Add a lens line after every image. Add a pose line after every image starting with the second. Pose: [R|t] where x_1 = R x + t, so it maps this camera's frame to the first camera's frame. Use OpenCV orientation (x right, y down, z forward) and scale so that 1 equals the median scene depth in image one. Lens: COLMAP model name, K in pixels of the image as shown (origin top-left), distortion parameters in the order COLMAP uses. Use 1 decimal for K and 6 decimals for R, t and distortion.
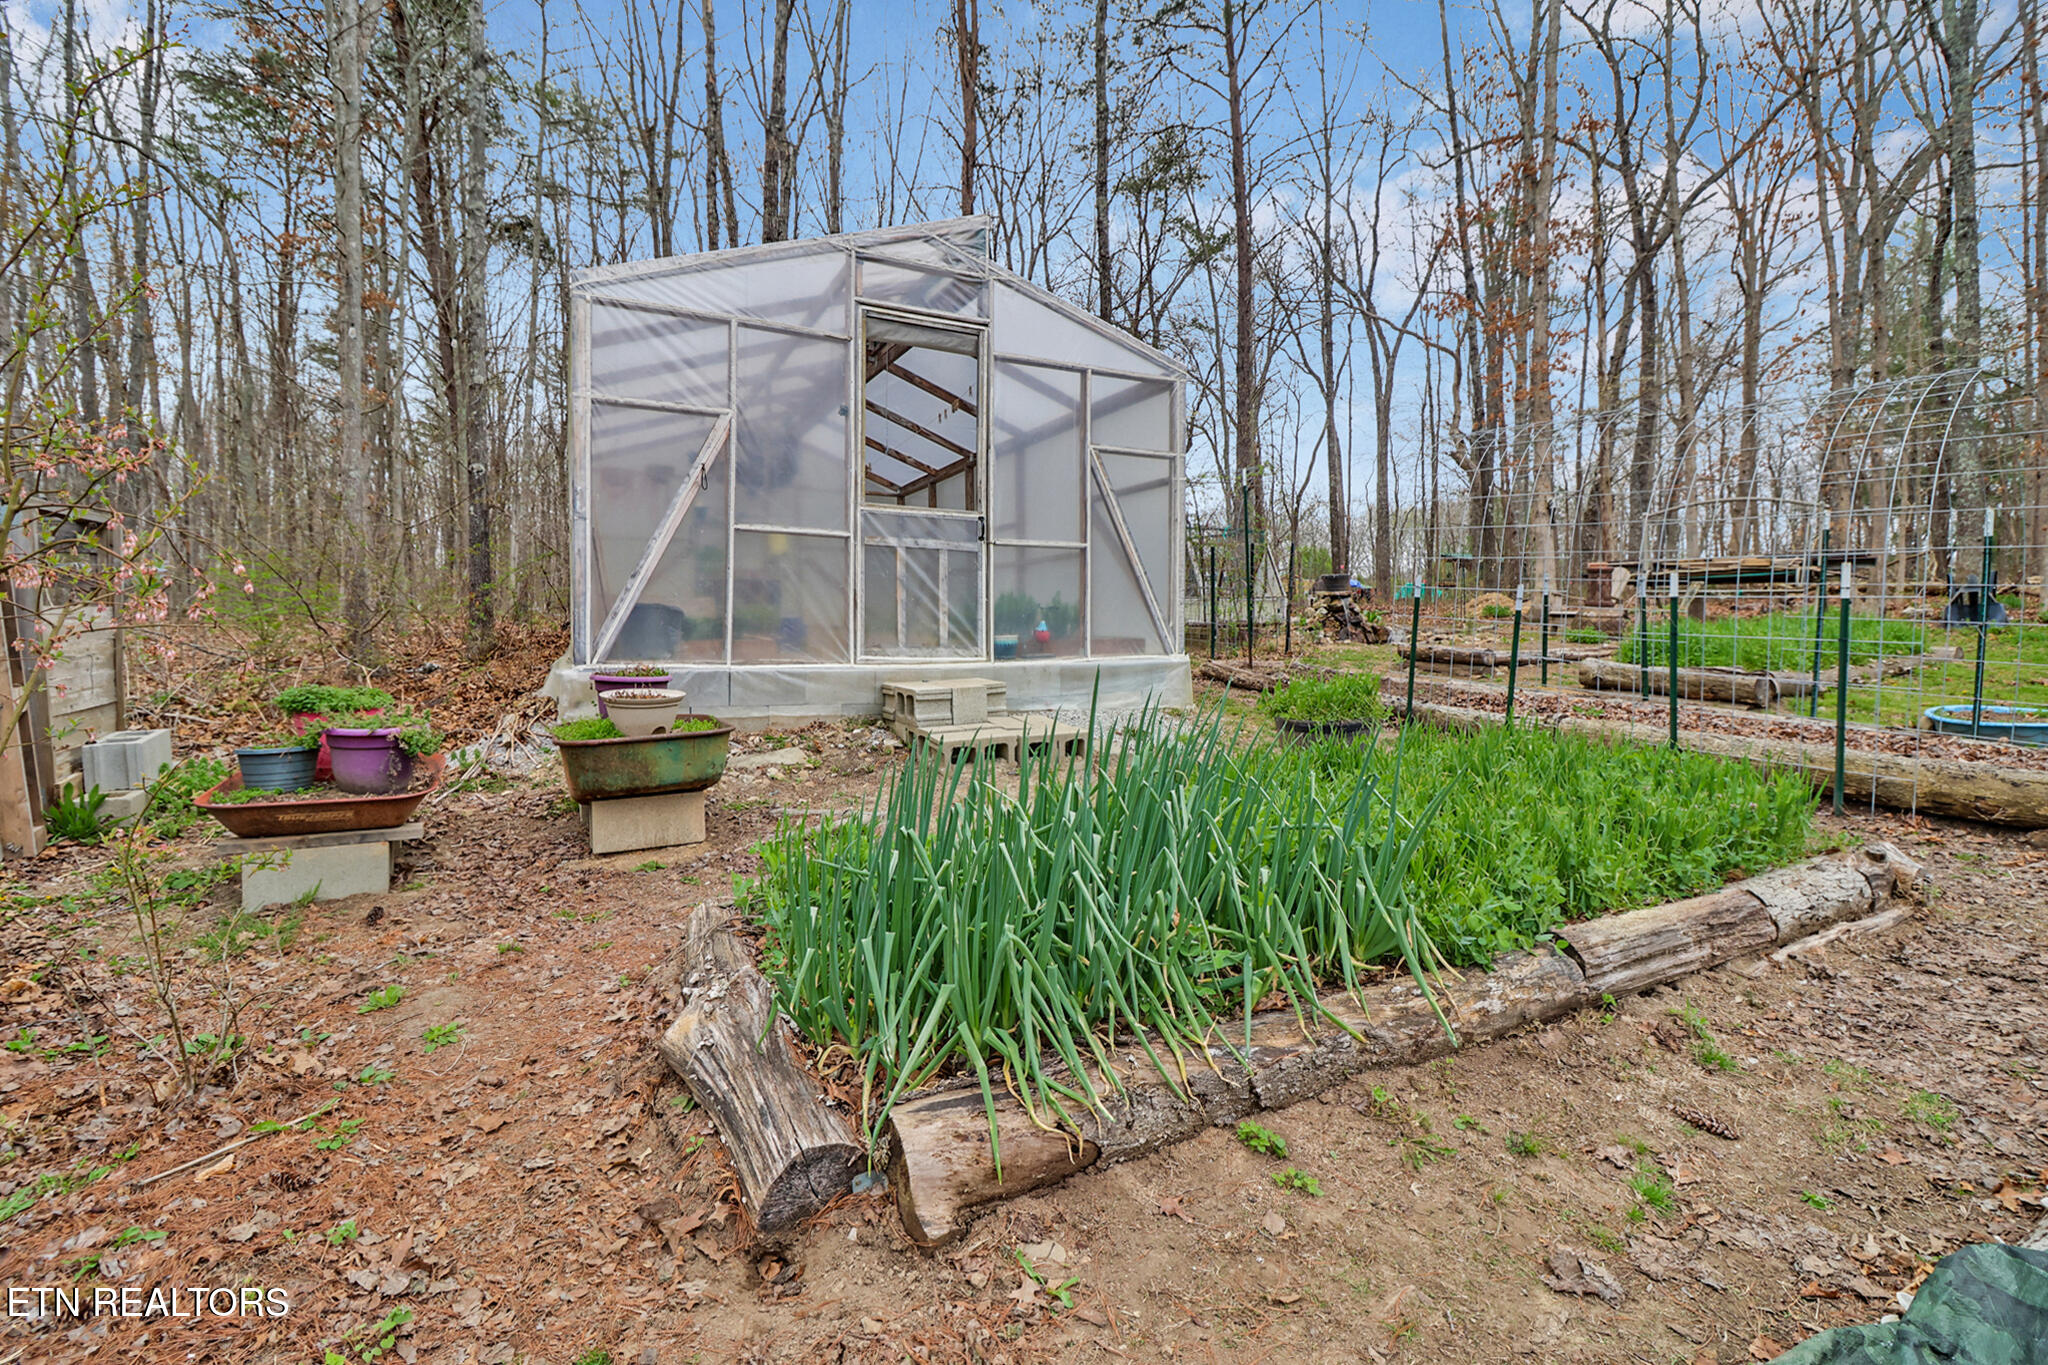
lens RADIAL K [[950.7, 0, 1026.7], [0, 950.7, 649.4], [0, 0, 1]] dist [0.004798, -0.015652]
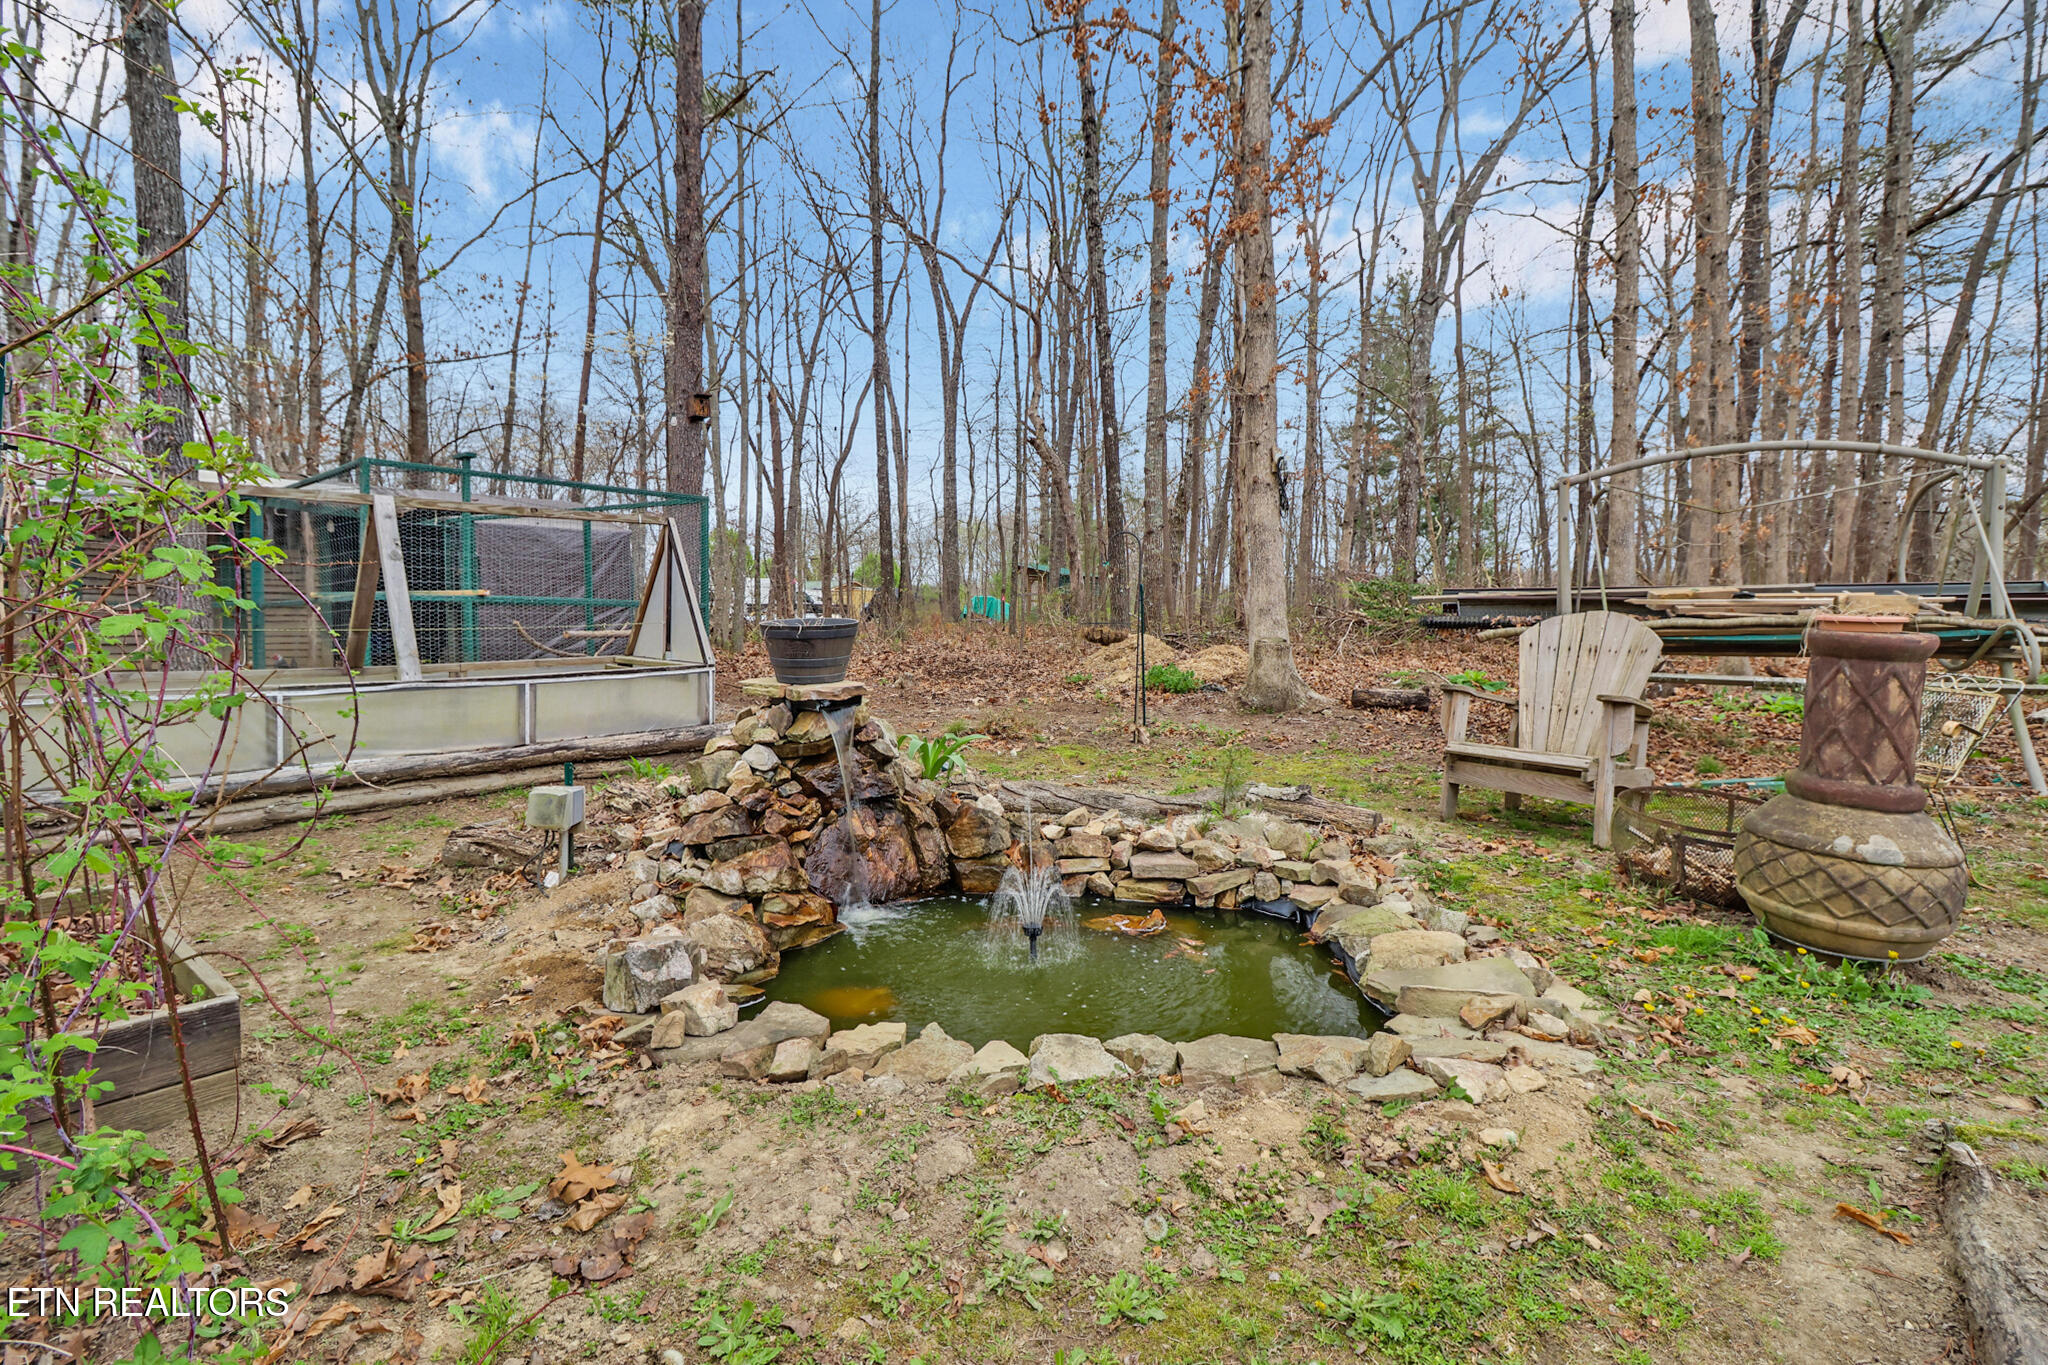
lens RADIAL K [[950.7, 0, 1026.7], [0, 950.7, 649.4], [0, 0, 1]] dist [0.004798, -0.015652]
pose [[0.905306, -0.005041, 0.424731, 0.084116], [0.006449, 0.999977, -0.001877, -0.022000], [-0.424712, 0.004438, 0.905318, 0.229815]]
